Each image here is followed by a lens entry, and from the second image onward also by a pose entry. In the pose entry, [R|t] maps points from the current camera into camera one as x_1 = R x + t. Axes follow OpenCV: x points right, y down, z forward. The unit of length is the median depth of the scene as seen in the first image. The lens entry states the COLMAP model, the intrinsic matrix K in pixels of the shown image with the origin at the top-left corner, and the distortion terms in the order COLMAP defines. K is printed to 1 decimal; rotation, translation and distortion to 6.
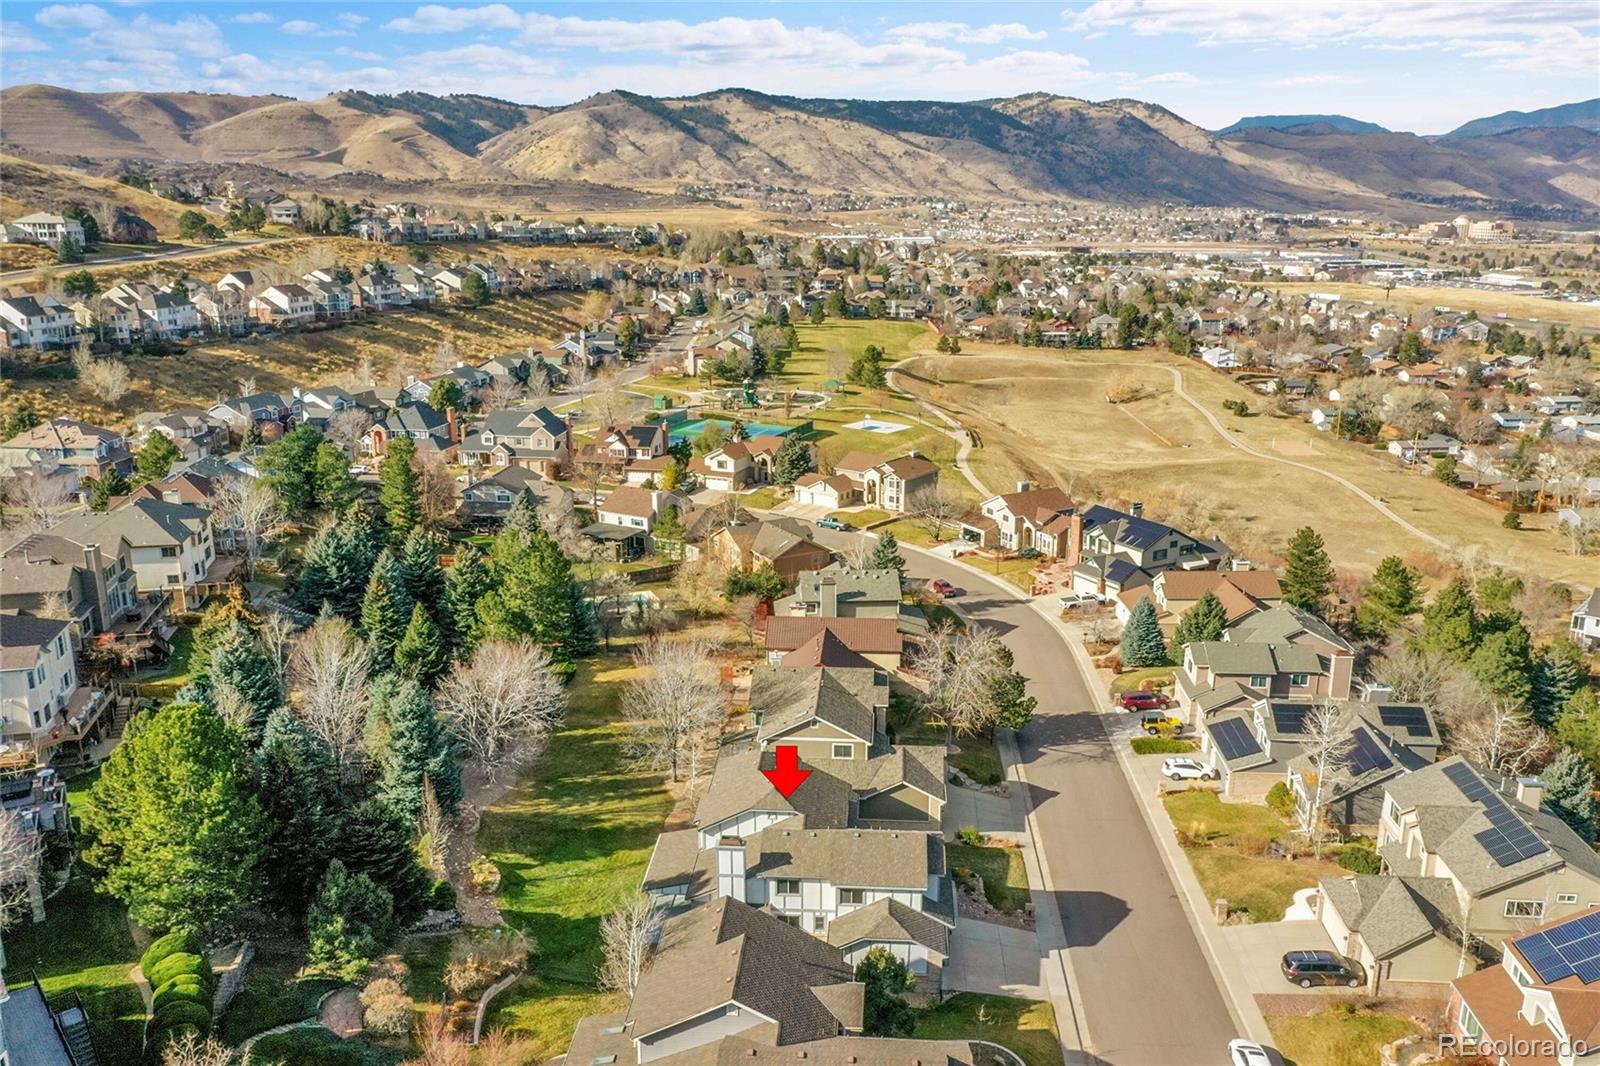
lens RADIAL K [[1263.7, 0, 797.3], [0, 1263.7, 531.9], [0, 0, 1]] dist [0.004655, -0.004399]
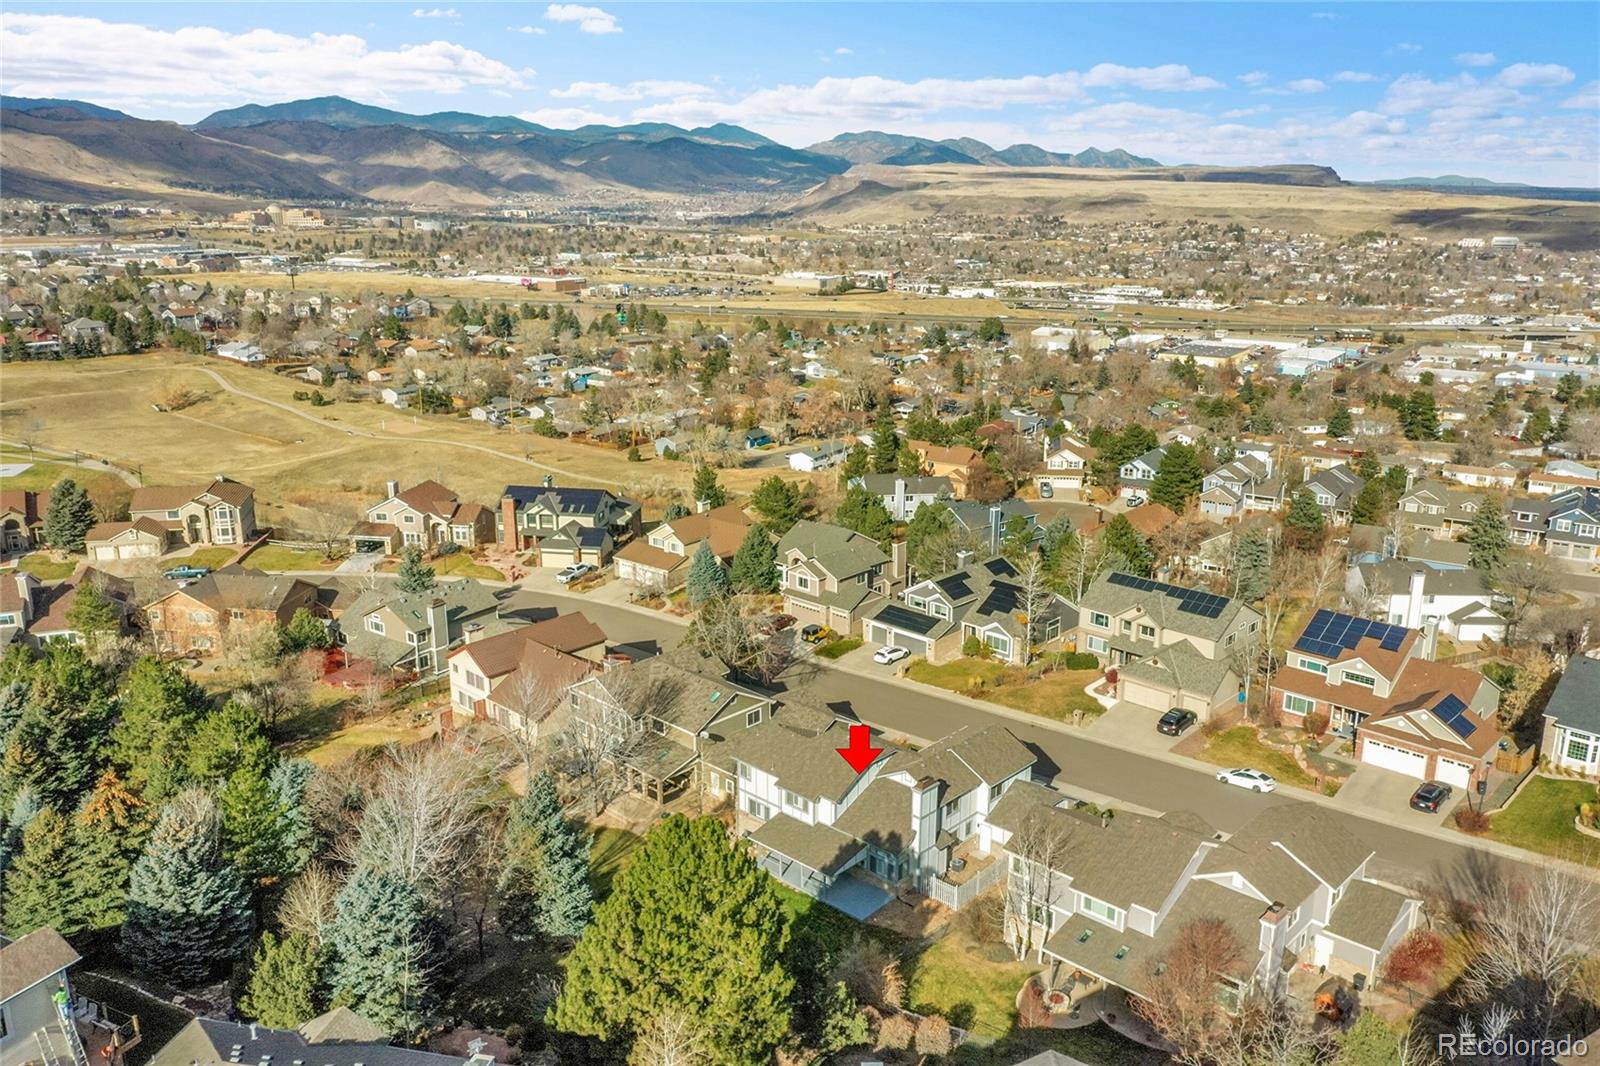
lens RADIAL K [[1263.7, 0, 803.4], [0, 1263.7, 537.0], [0, 0, 1]] dist [0.004655, -0.004399]
pose [[0.629231, -0.209041, 0.748579, -0.125866], [0.200346, 0.974227, 0.103649, -0.012758], [-0.750953, 0.084755, 0.654894, 0.052211]]
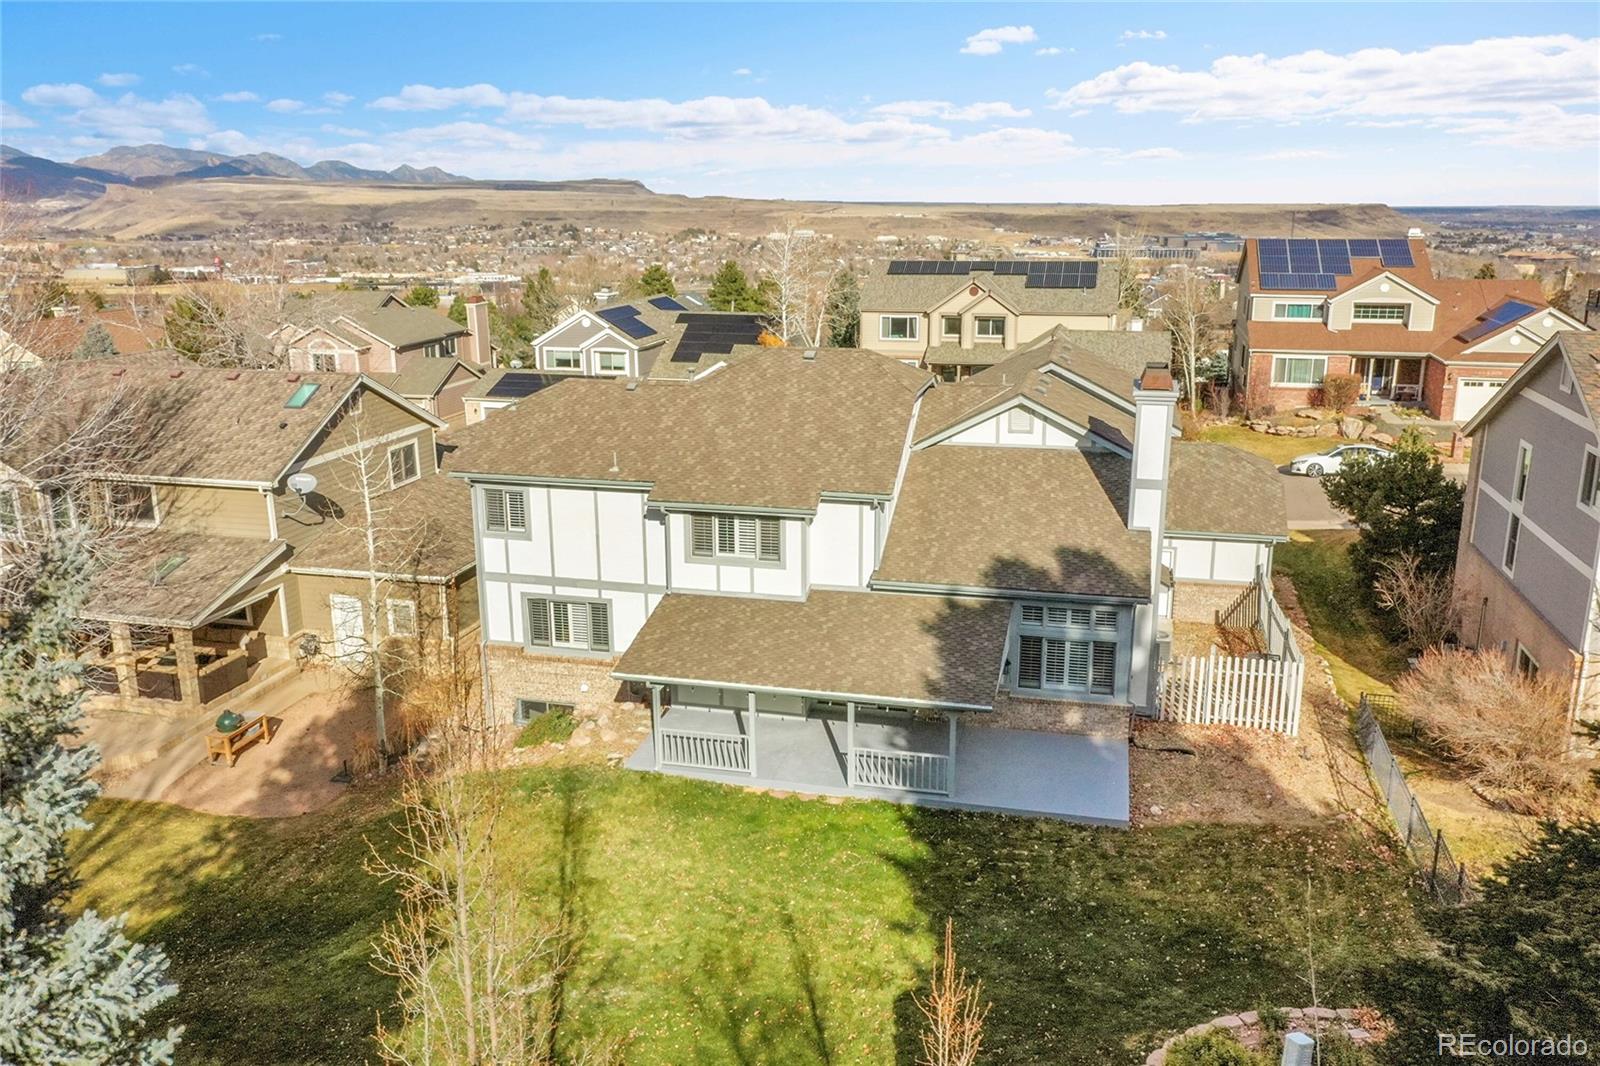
lens RADIAL K [[1263.7, 0, 802.6], [0, 1263.7, 530.0], [0, 0, 1]] dist [0.004655, -0.004399]
pose [[0.170963, -0.250549, 0.952889, -0.059887], [0.262649, 0.943720, 0.201015, 0.027167], [-0.949625, 0.215910, 0.227148, 0.147703]]
